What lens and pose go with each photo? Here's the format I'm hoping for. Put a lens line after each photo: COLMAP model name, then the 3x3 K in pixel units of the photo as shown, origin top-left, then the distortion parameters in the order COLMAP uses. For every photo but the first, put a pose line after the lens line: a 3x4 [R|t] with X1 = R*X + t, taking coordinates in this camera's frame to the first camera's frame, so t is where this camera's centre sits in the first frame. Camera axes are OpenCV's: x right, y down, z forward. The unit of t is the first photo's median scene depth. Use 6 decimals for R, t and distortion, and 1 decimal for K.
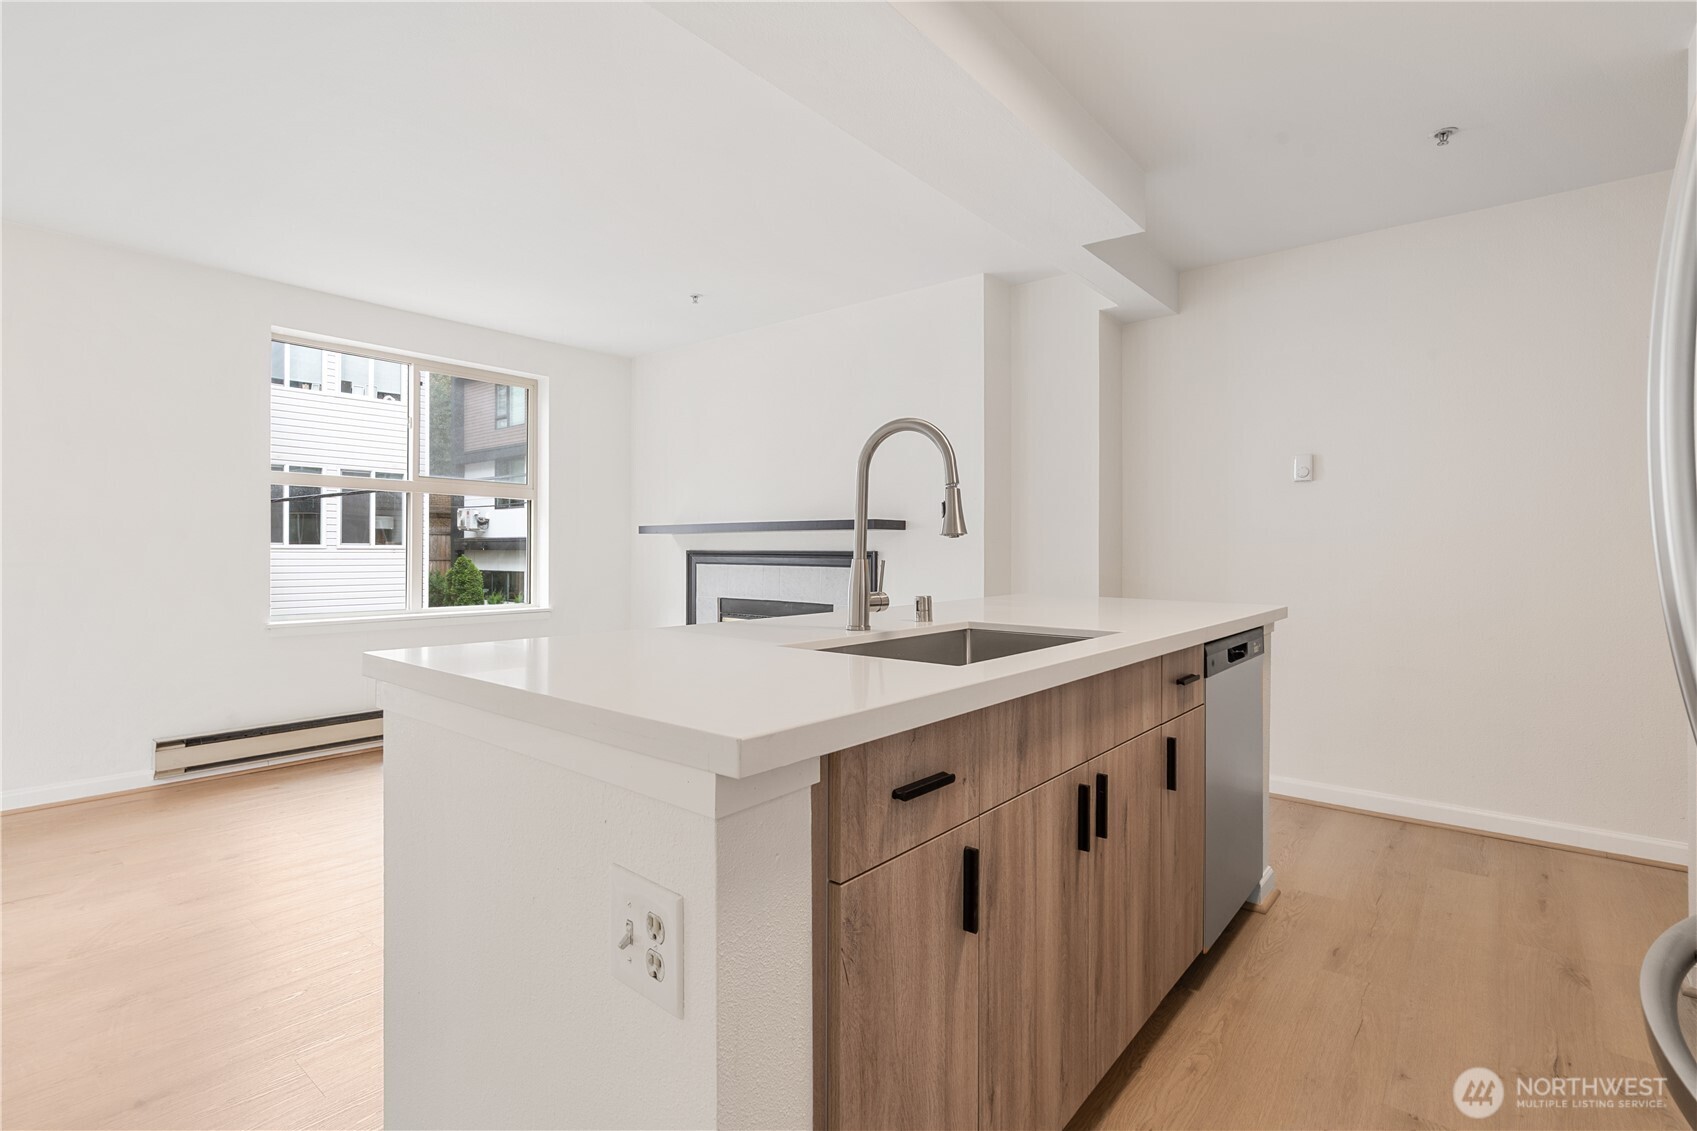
lens RADIAL K [[785.9, 0, 844.1], [0, 785.9, 558.5], [0, 0, 1]] dist [-0.006334, 0.002720]
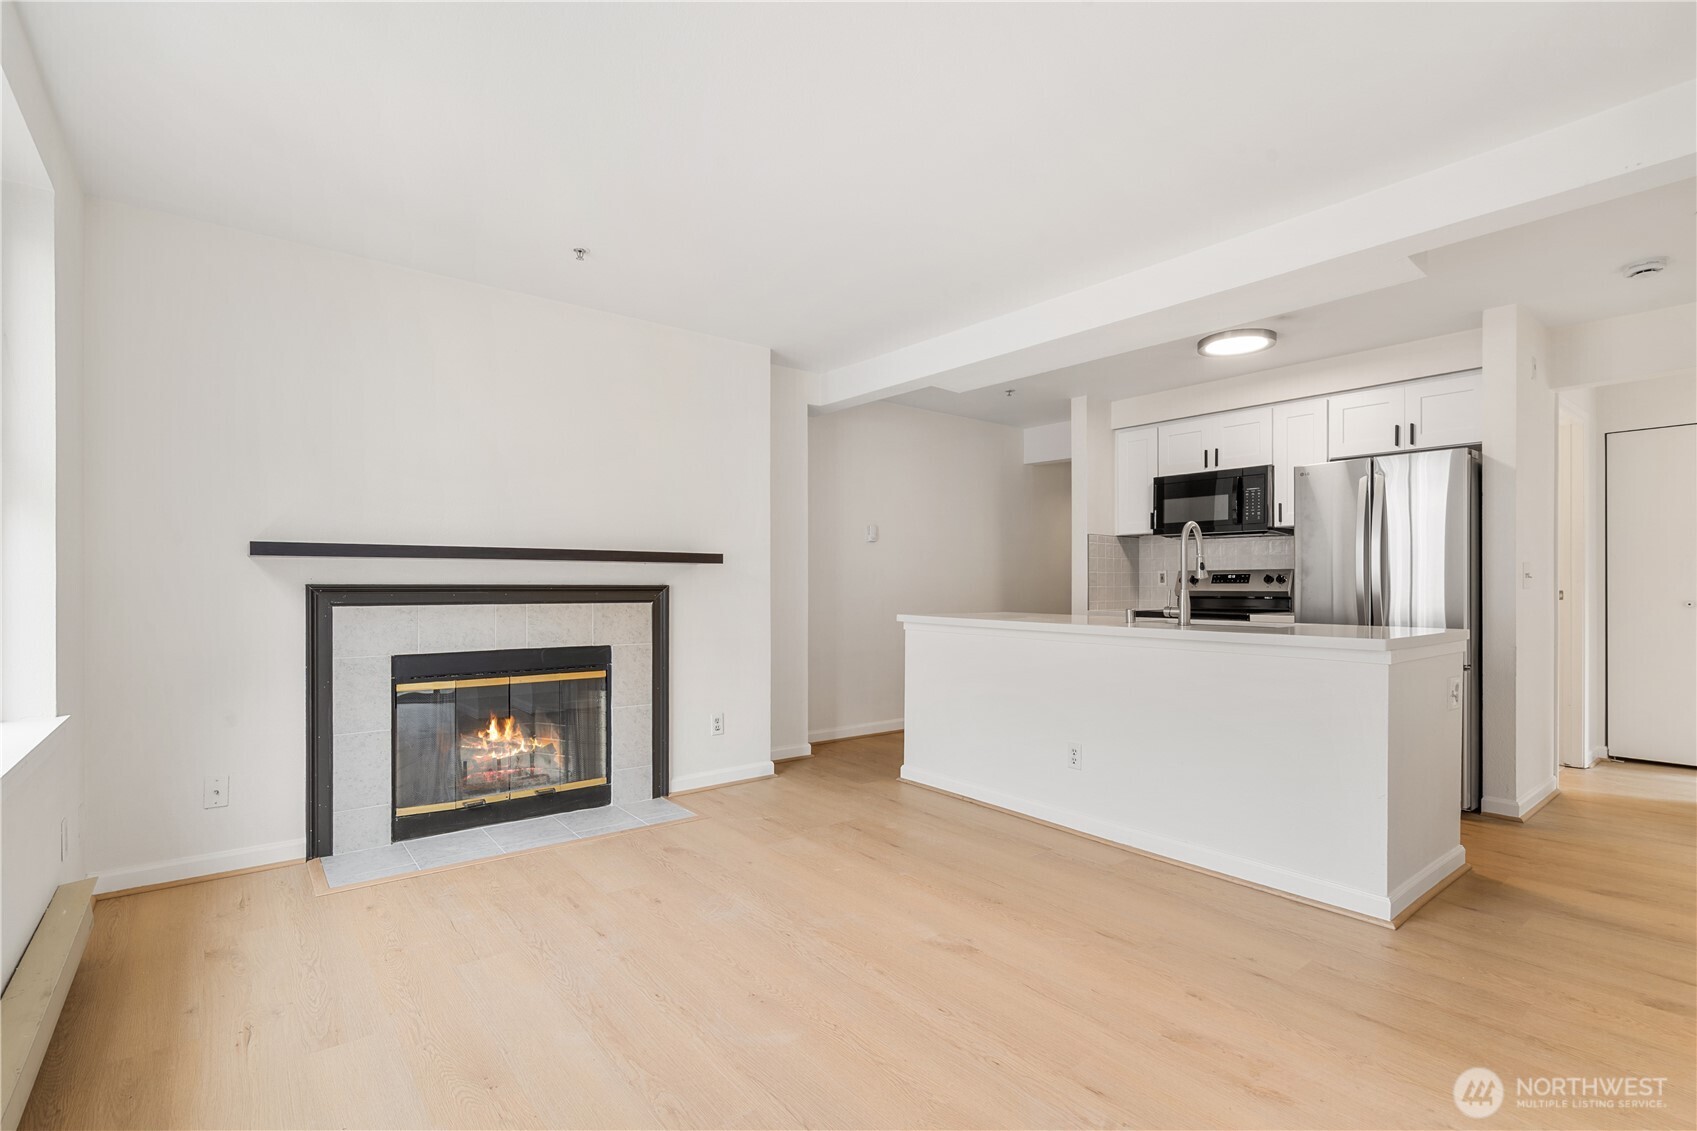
lens RADIAL K [[785.9, 0, 836.3], [0, 785.9, 587.0], [0, 0, 1]] dist [-0.006334, 0.002720]
pose [[0.225491, -0.010293, 0.974191, -0.698080], [0.009745, 0.999918, 0.008309, -0.010380], [-0.974196, 0.007620, 0.225573, 0.466259]]
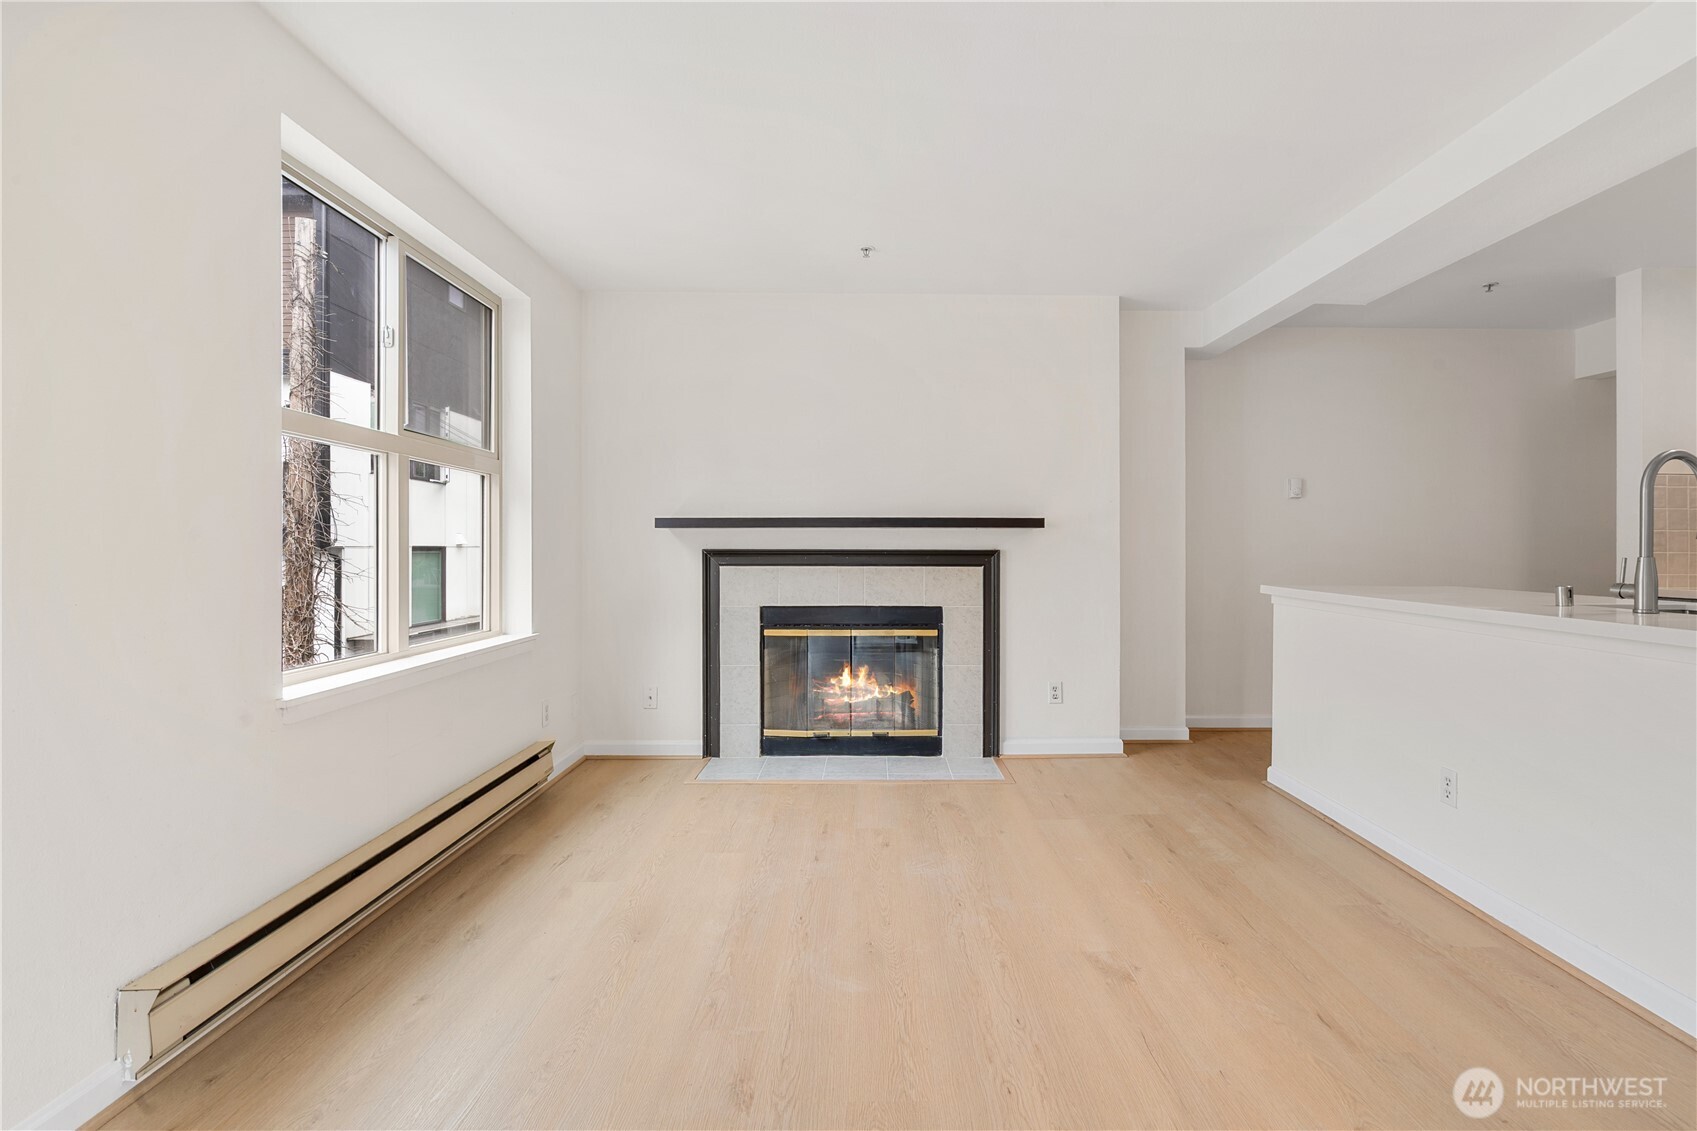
lens RADIAL K [[785.9, 0, 873.0], [0, 785.9, 552.0], [0, 0, 1]] dist [-0.006334, 0.002720]
pose [[0.772070, -0.008465, 0.635481, -0.576829], [0.010754, 0.999942, 0.000253, -0.006783], [-0.635447, 0.006639, 0.772116, 0.269890]]
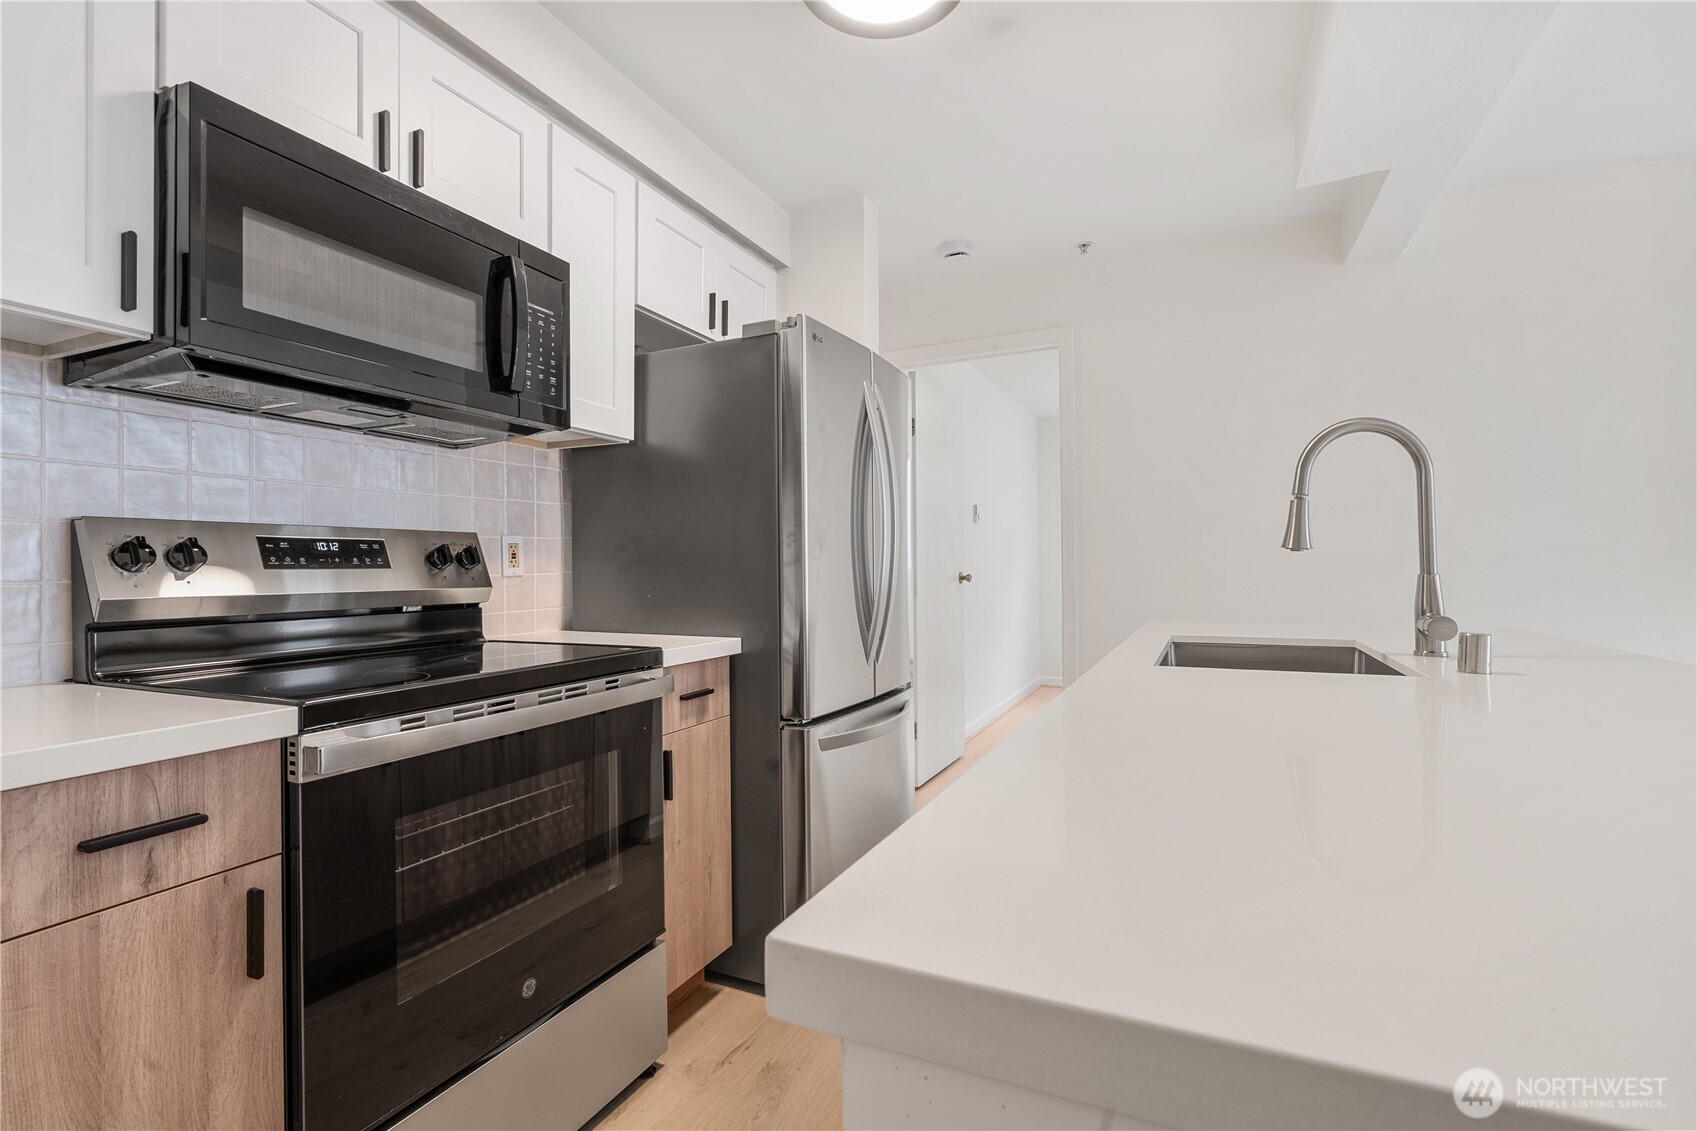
lens RADIAL K [[785.9, 0, 891.3], [0, 785.9, 572.0], [0, 0, 1]] dist [-0.006334, 0.002720]
pose [[-0.971635, -0.001494, -0.236481, 0.276478], [-0.002663, 0.999986, 0.004626, -0.002351], [0.236470, 0.005125, -0.971625, 0.560821]]
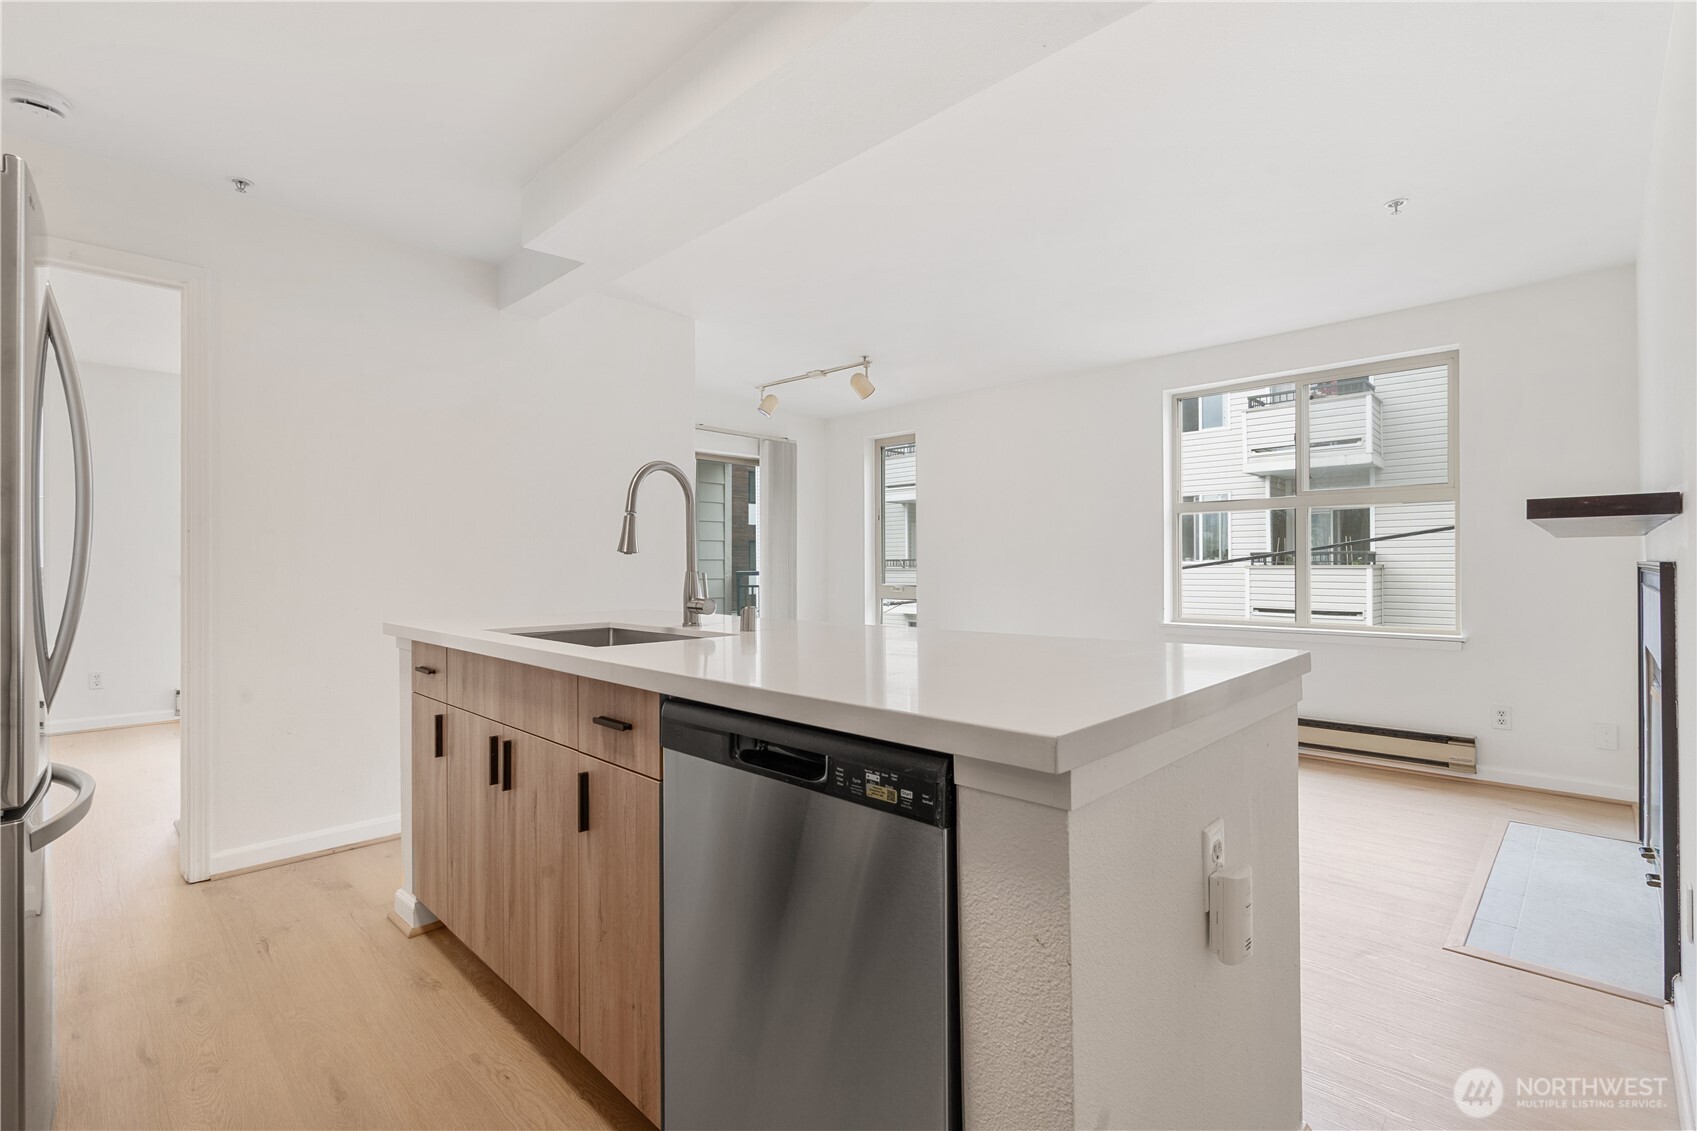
lens RADIAL K [[785.9, 0, 839.1], [0, 785.9, 569.9], [0, 0, 1]] dist [-0.006334, 0.002720]
pose [[-0.096683, -0.005857, -0.995298, 0.444592], [-0.001773, 0.999982, -0.005712, 0.000801], [0.995314, 0.001213, -0.096692, 0.448033]]
